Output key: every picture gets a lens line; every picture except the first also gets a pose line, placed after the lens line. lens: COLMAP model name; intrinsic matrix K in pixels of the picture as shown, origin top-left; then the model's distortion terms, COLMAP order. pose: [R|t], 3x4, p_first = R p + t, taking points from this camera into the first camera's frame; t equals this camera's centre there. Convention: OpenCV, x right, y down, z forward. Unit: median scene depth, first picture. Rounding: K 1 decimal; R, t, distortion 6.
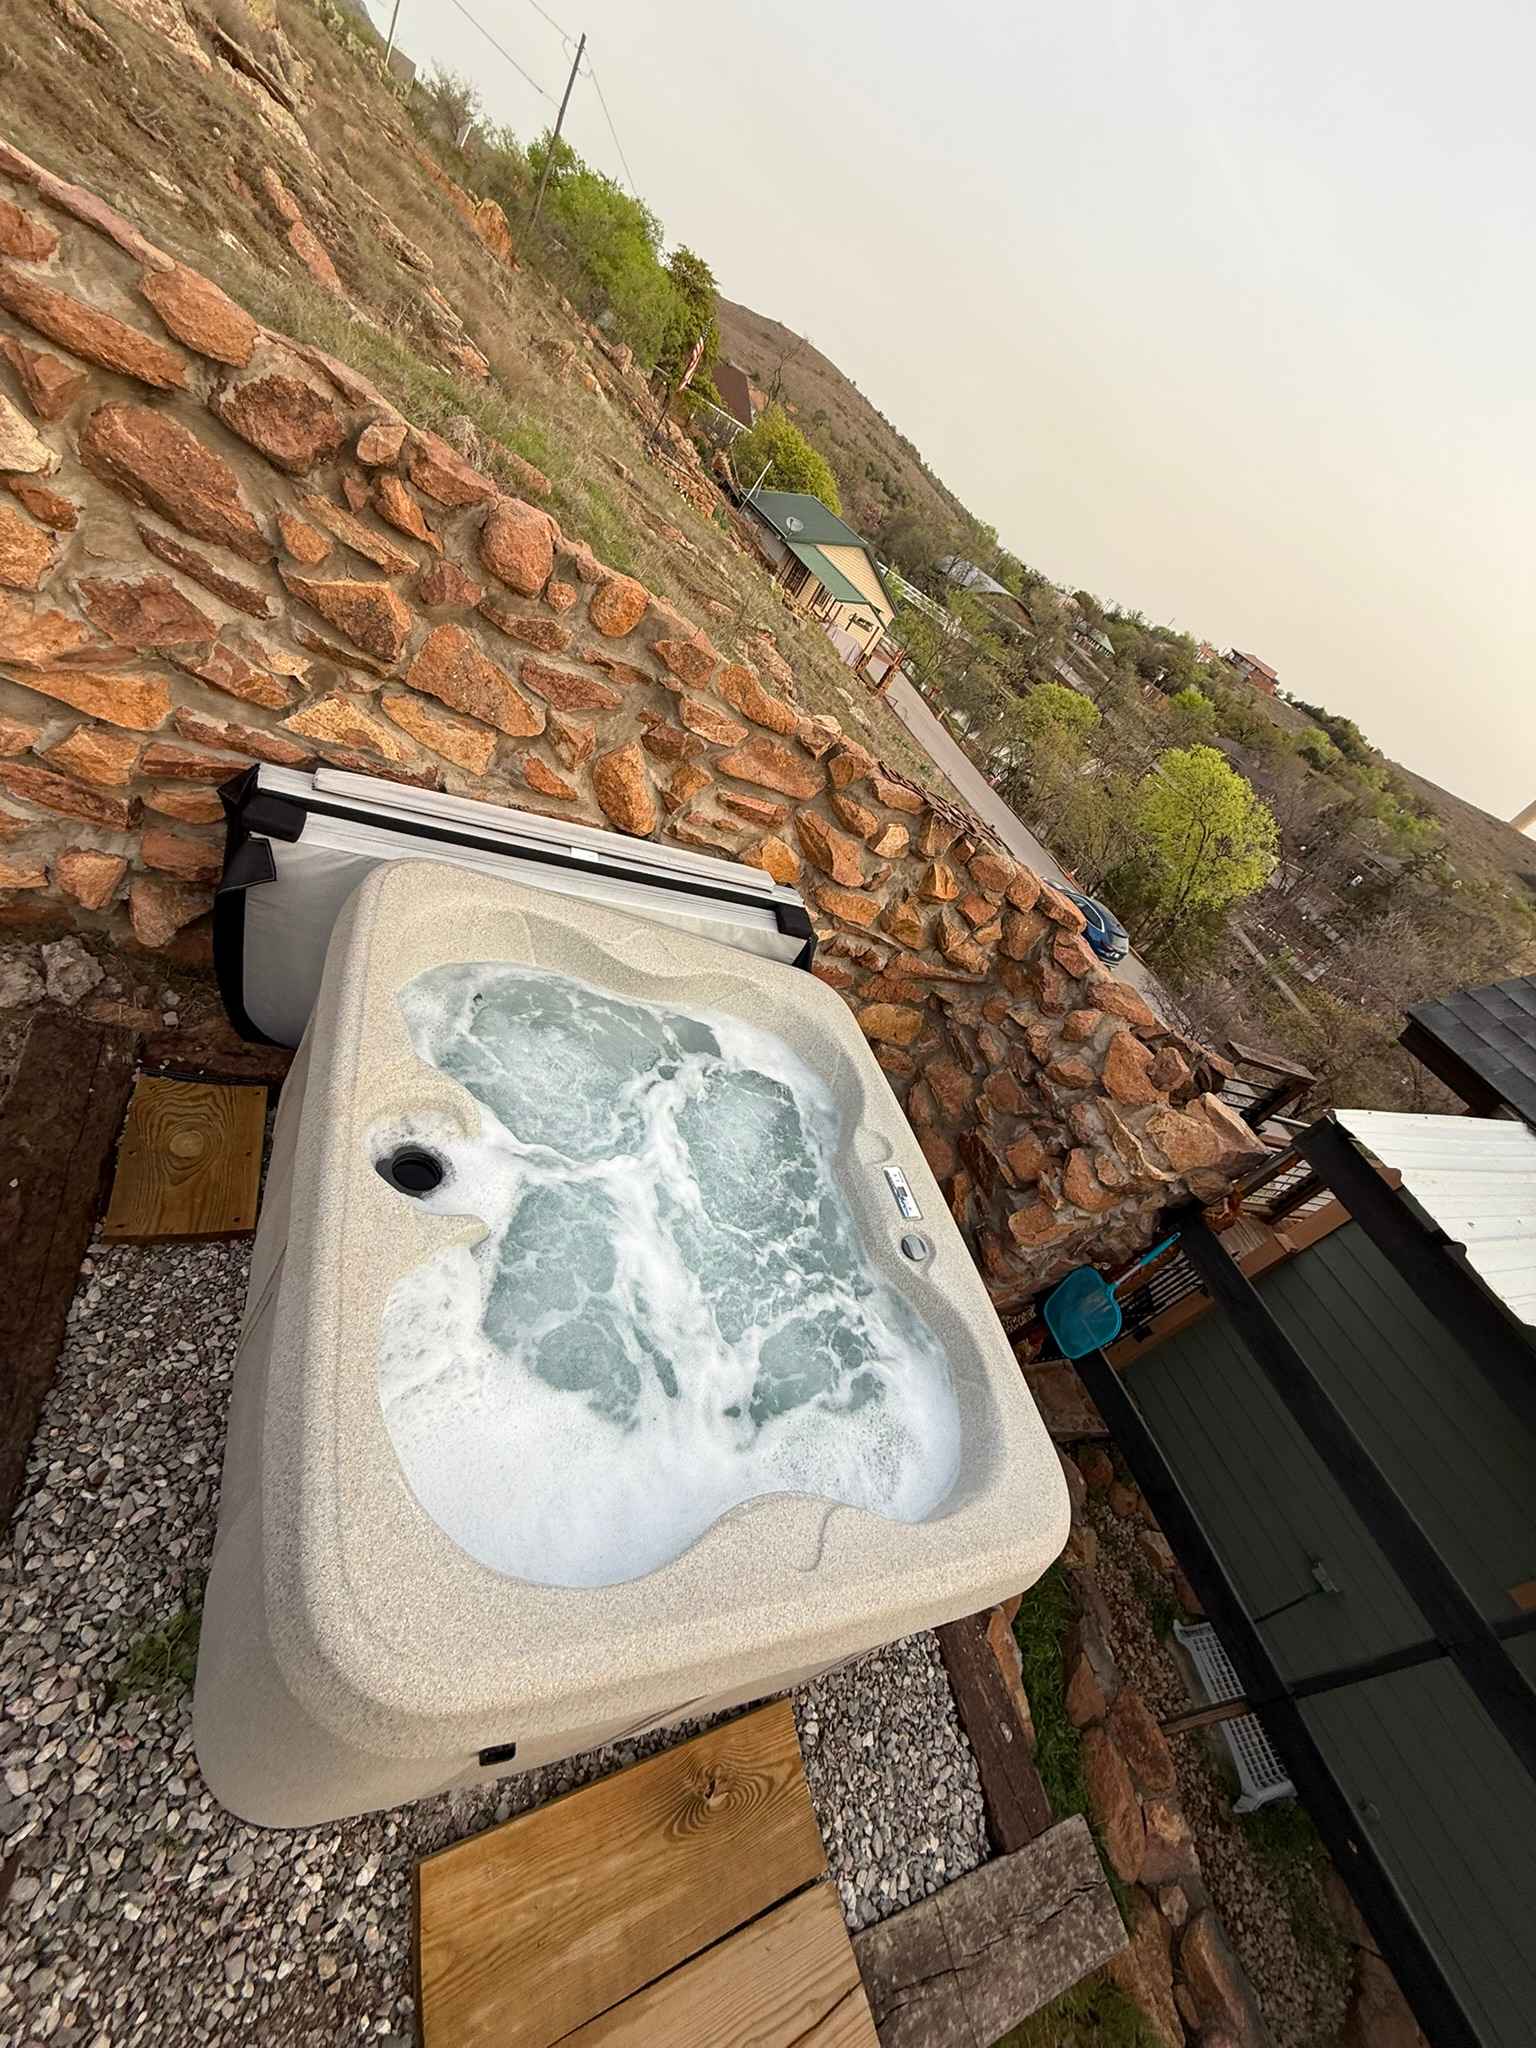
lens RADIAL K [[811.1, 0, 770.6], [0, 811.1, 1014.2], [0, 0, 1]] dist [-0.000411, 0.000244]
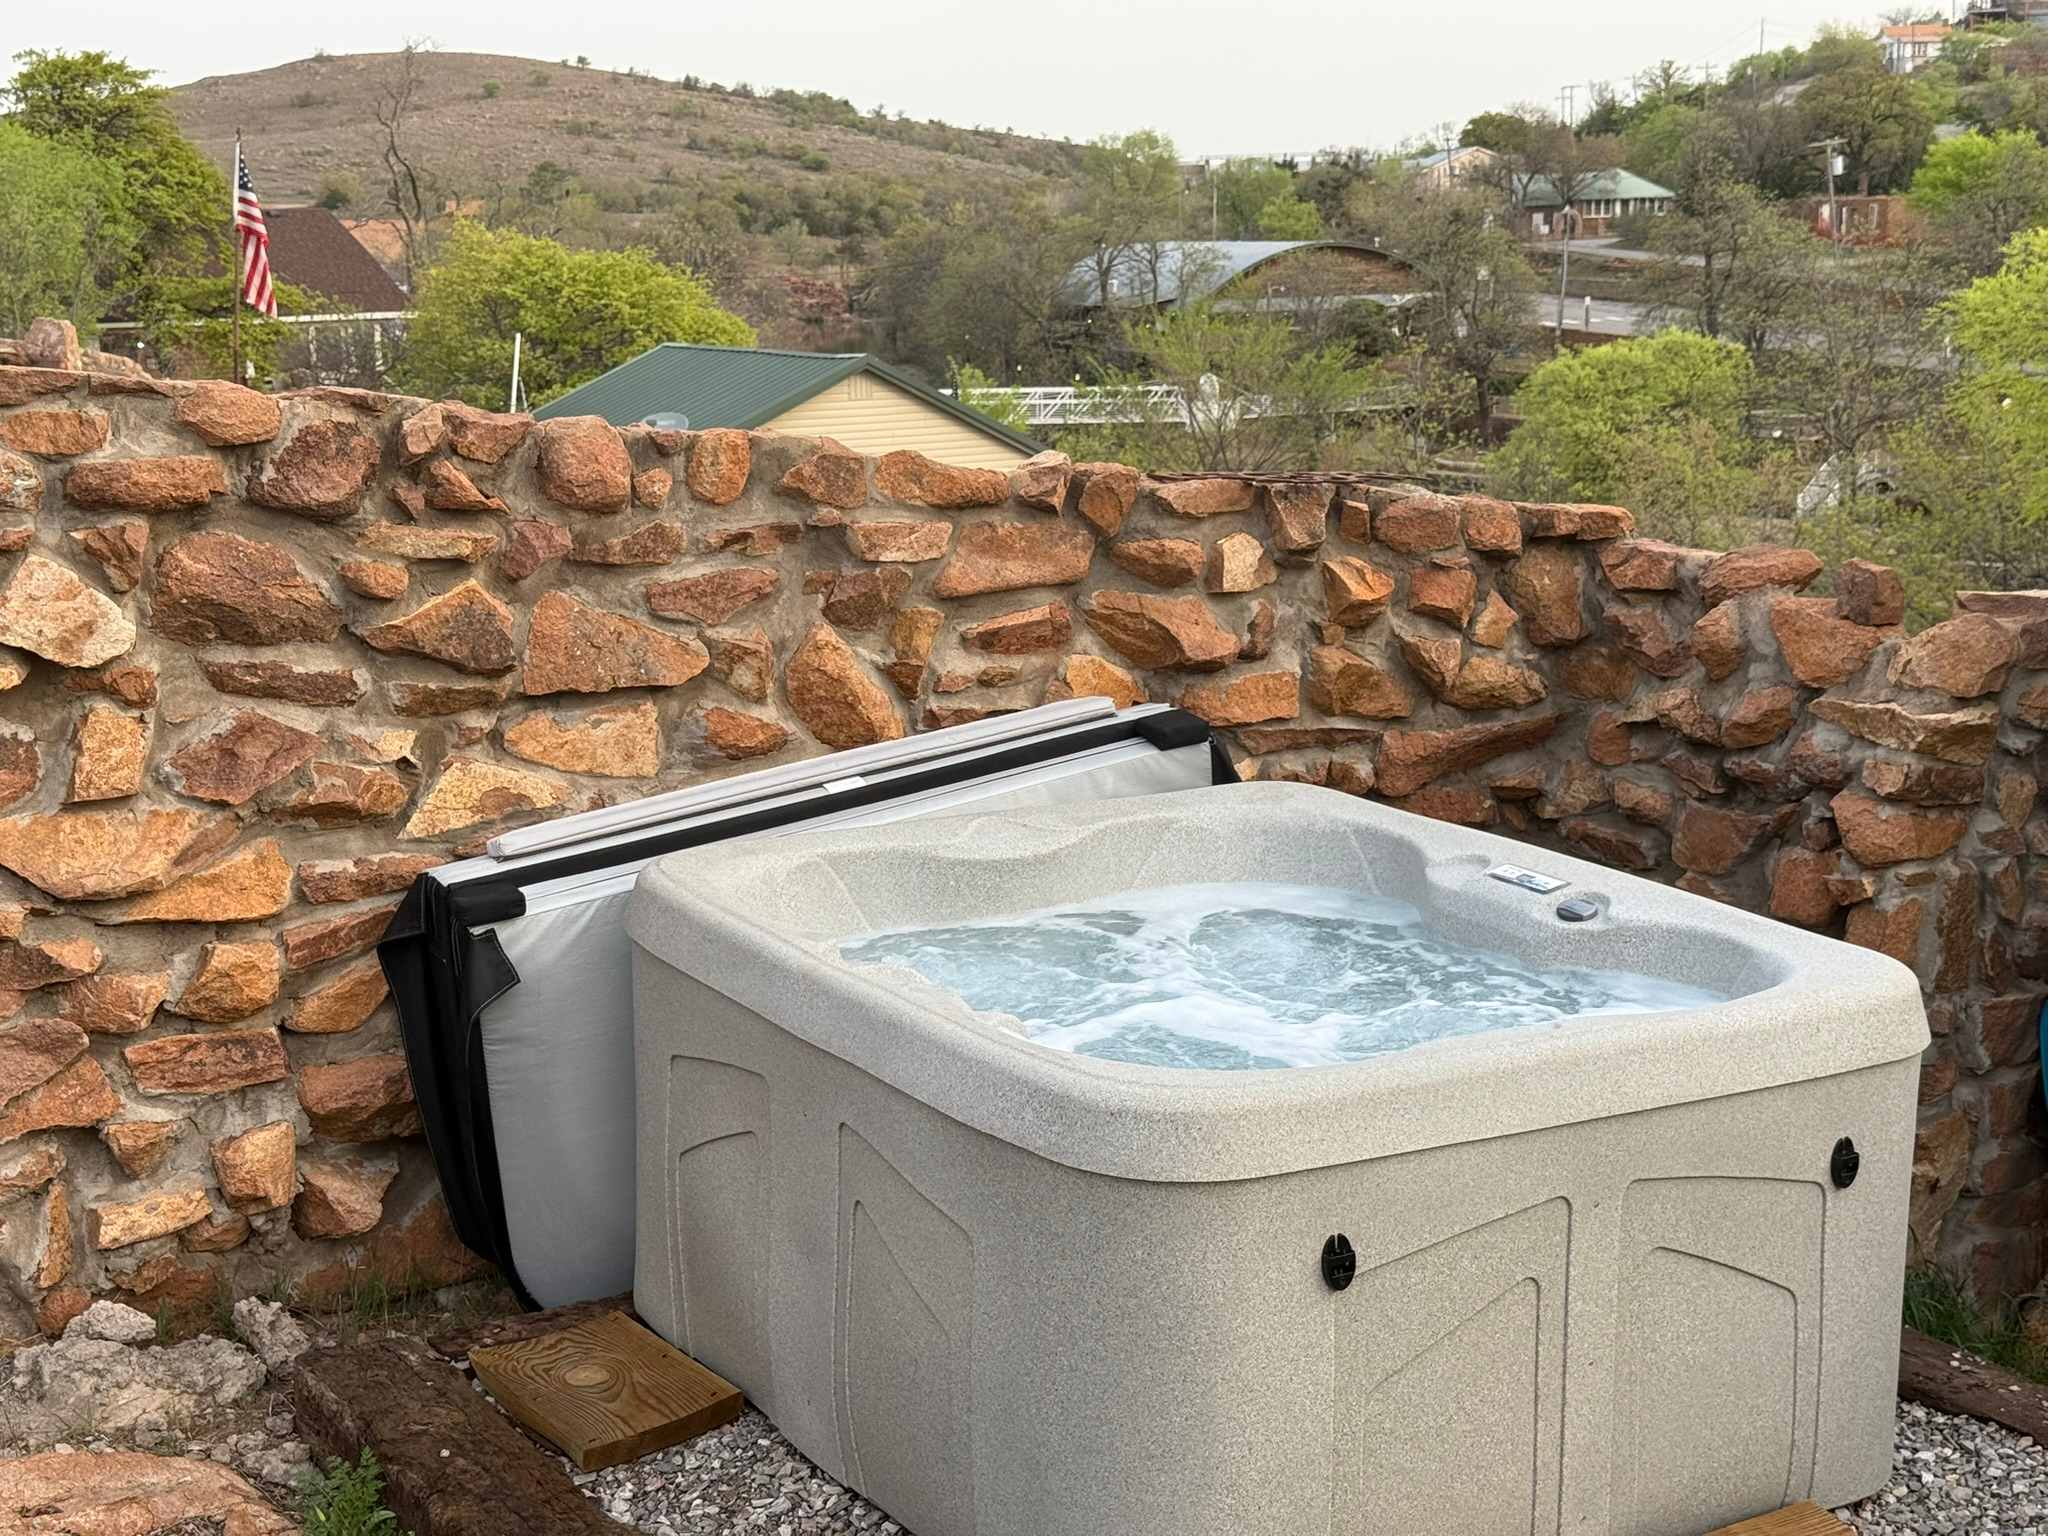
lens RADIAL K [[2871.4, 0, 1024.6], [0, 2871.4, 768.2], [0, 0, 1]] dist [0.132626, 0.000000]
pose [[0.831897, -0.549236, 0.079291, -0.260048], [0.536294, 0.758992, -0.369216, 0.666804], [0.142605, 0.349673, 0.925955, -1.040291]]
